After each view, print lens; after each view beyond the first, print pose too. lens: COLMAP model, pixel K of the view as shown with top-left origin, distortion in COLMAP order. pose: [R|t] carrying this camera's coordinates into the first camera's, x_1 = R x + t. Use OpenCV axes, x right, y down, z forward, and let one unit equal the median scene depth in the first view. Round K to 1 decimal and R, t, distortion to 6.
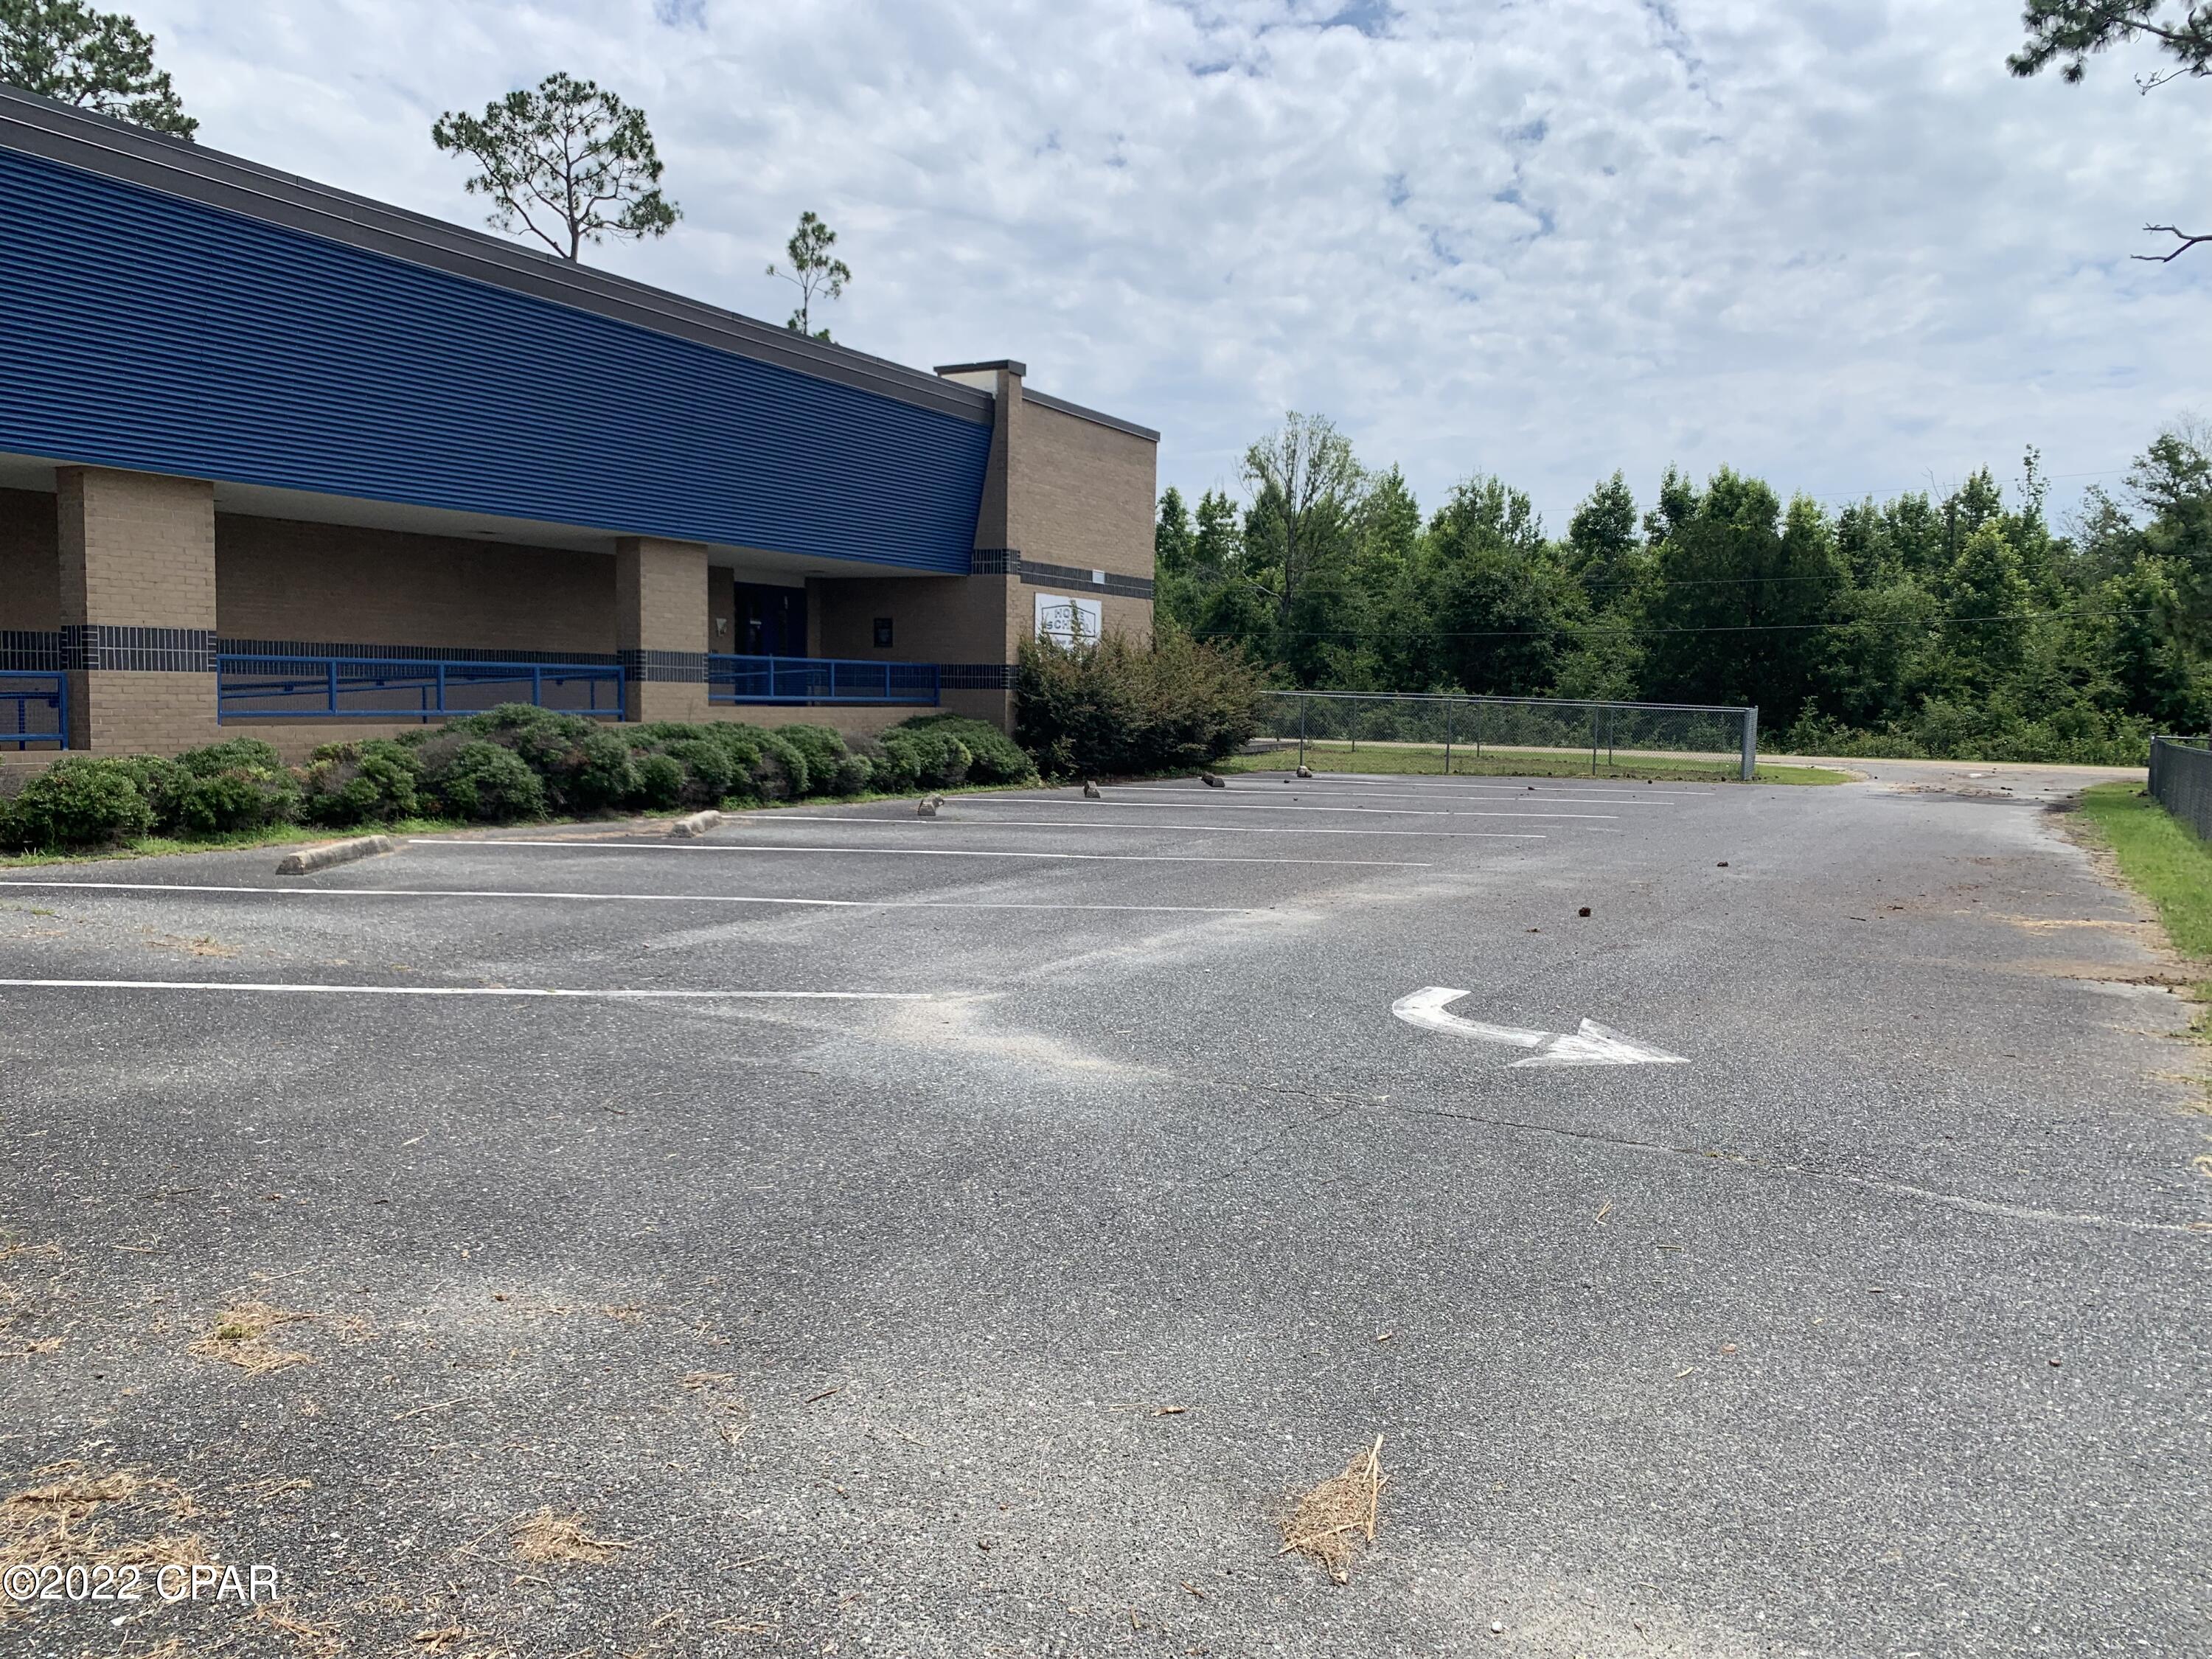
lens RADIAL K [[1669.6, 0, 1106.0], [0, 1669.6, 829.5], [0, 0, 1]] dist [-0.002008, -0.001278]
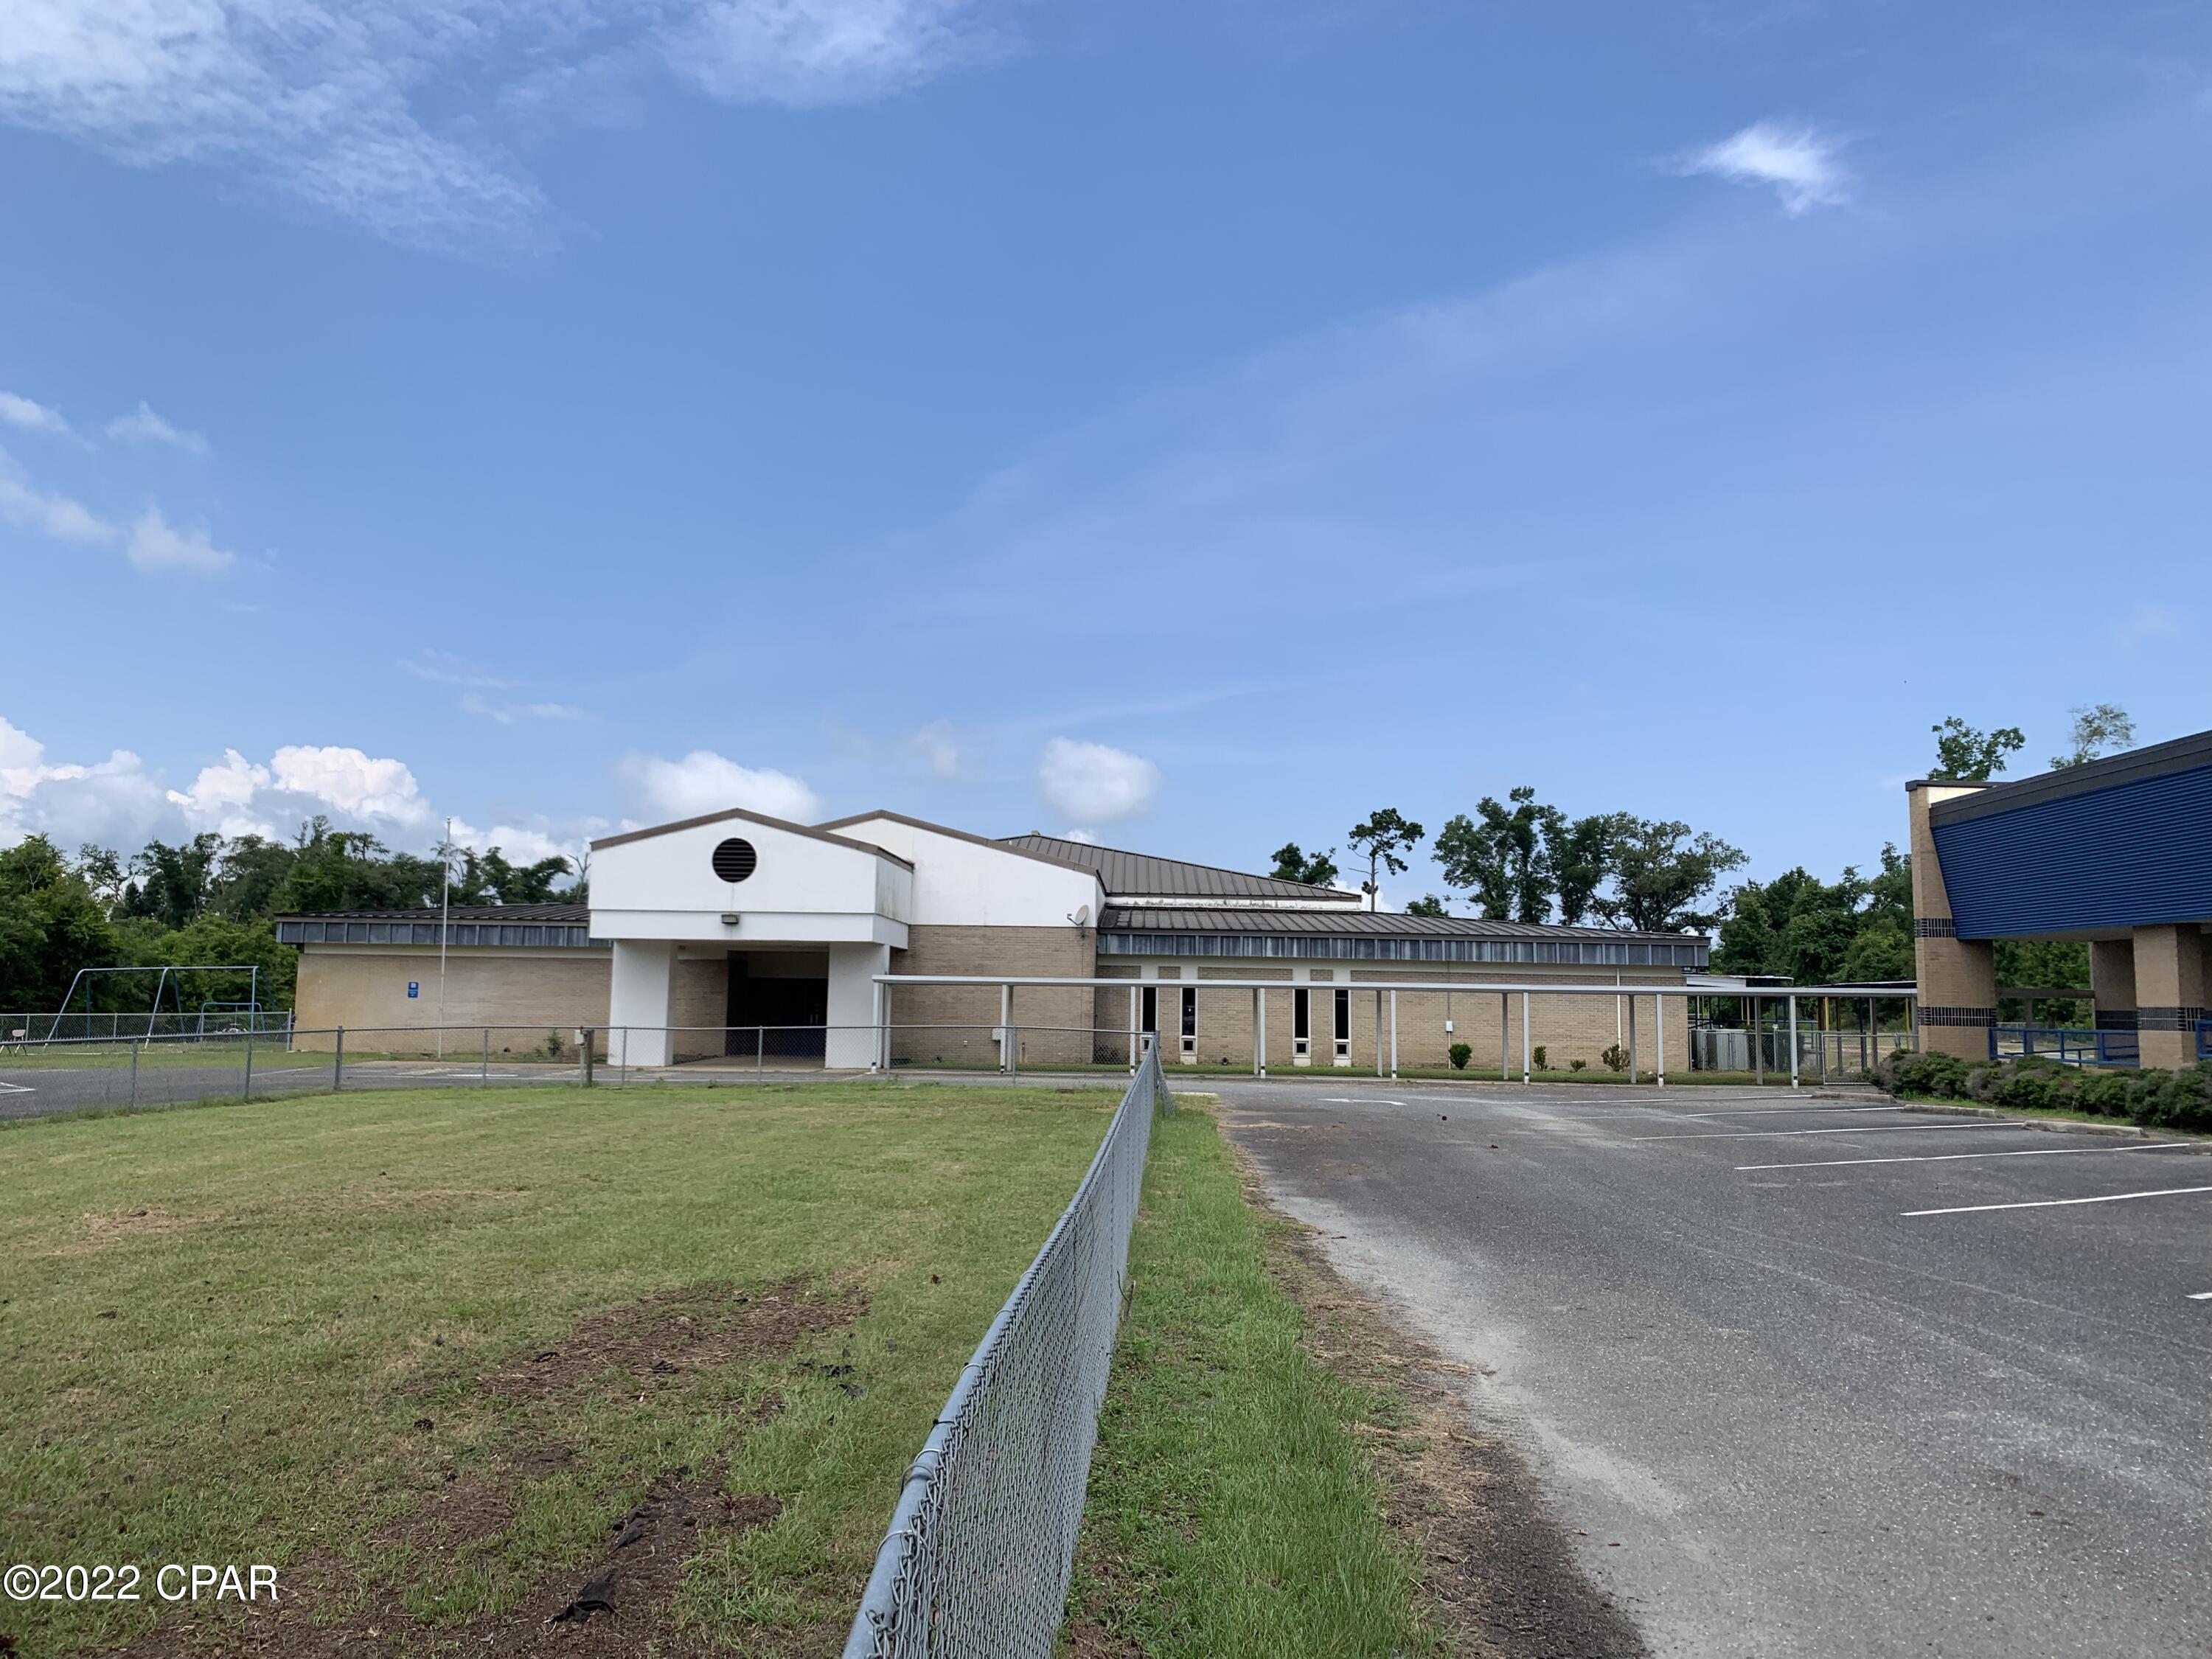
lens RADIAL K [[1669.6, 0, 1106.0], [0, 1669.6, 829.5], [0, 0, 1]] dist [-0.002008, -0.001278]
pose [[-0.898289, -0.079605, -0.432135, 0.967122], [-0.068619, 0.996801, -0.040983, -0.121853], [0.434015, -0.007162, -0.900877, 1.630701]]
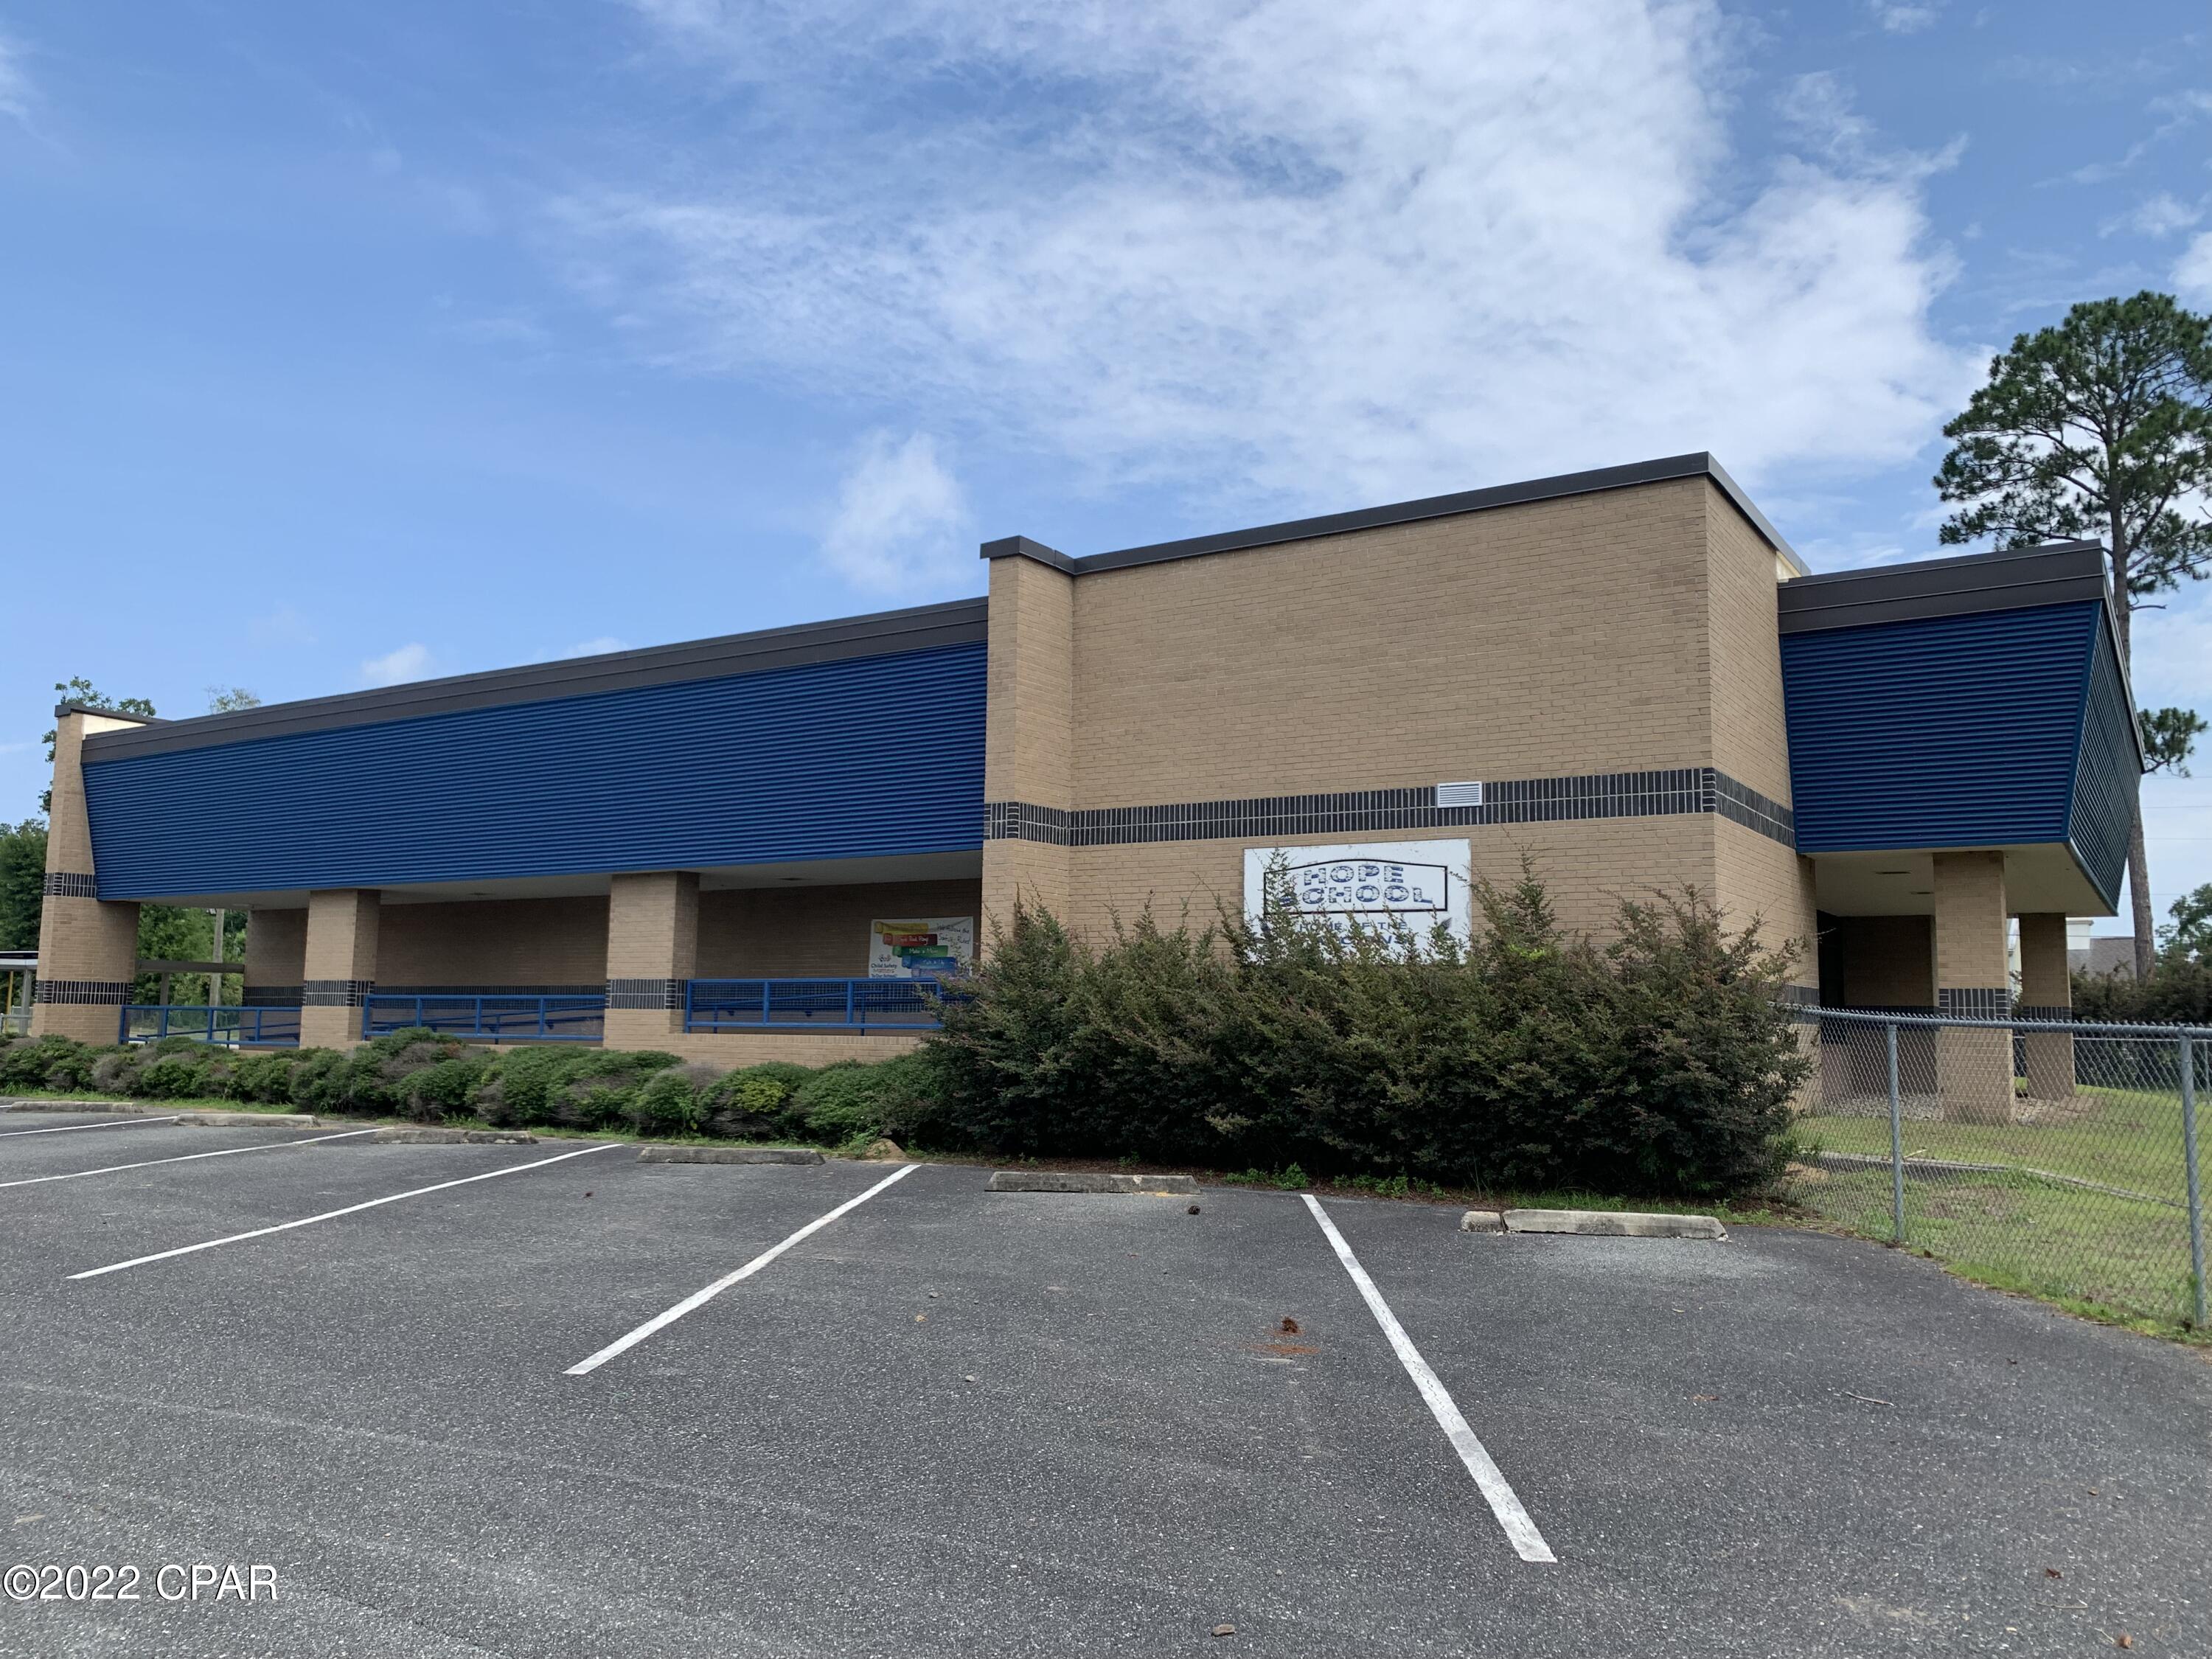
lens RADIAL K [[1669.6, 0, 1106.0], [0, 1669.6, 829.5], [0, 0, 1]] dist [-0.002008, -0.001278]
pose [[-0.078719, -0.133412, -0.987929, 0.787277], [-0.094386, 0.987550, -0.125840, -0.101197], [0.992419, 0.083341, -0.090331, 1.449325]]
